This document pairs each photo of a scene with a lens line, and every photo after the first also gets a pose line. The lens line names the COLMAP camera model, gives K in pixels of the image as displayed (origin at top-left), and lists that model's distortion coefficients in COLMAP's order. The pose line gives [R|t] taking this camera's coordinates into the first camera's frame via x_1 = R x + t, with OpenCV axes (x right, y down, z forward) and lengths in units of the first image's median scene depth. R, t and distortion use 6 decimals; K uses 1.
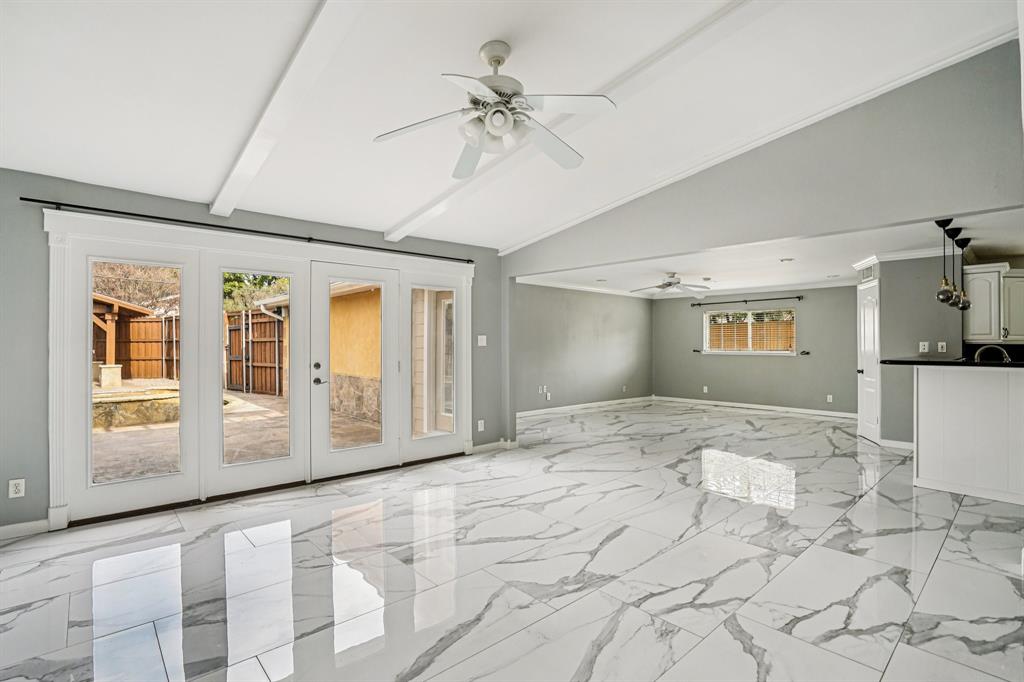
lens RADIAL K [[484.7, 0, 512.0], [0, 484.7, 341.0], [0, 0, 1]] dist [-0.023275, 0.000228]
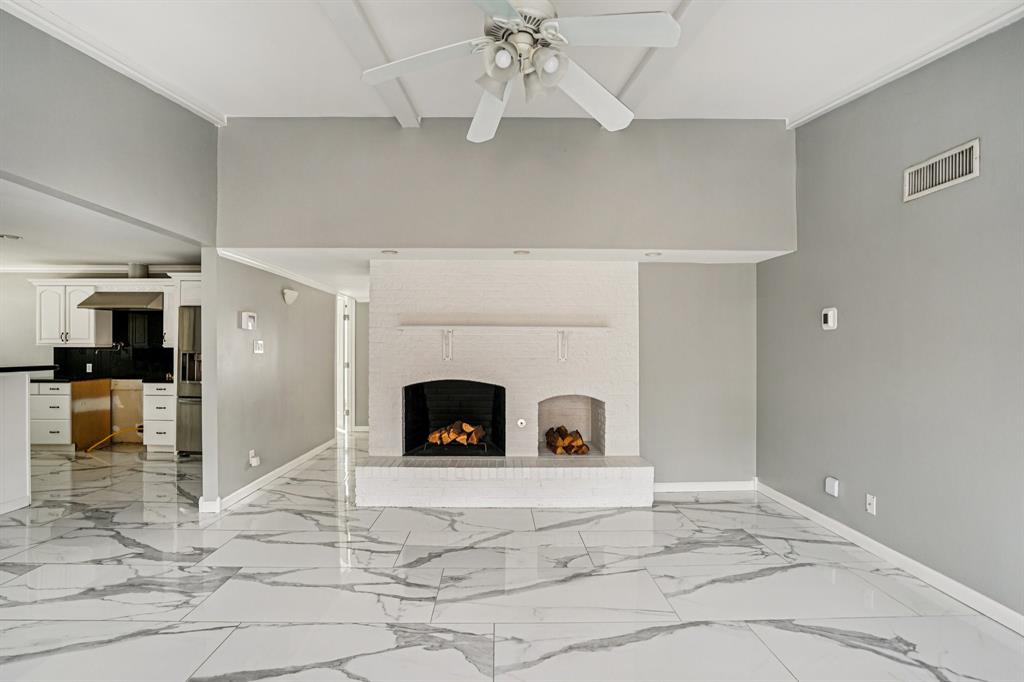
lens RADIAL K [[490.1, 0, 499.8], [0, 490.1, 343.1], [0, 0, 1]] dist [-0.027089, 0.000732]
pose [[-0.741623, 0.002946, 0.670810, -0.425607], [-0.006401, 0.999914, -0.011468, 0.000511], [-0.670786, -0.012798, -0.741540, 1.274973]]
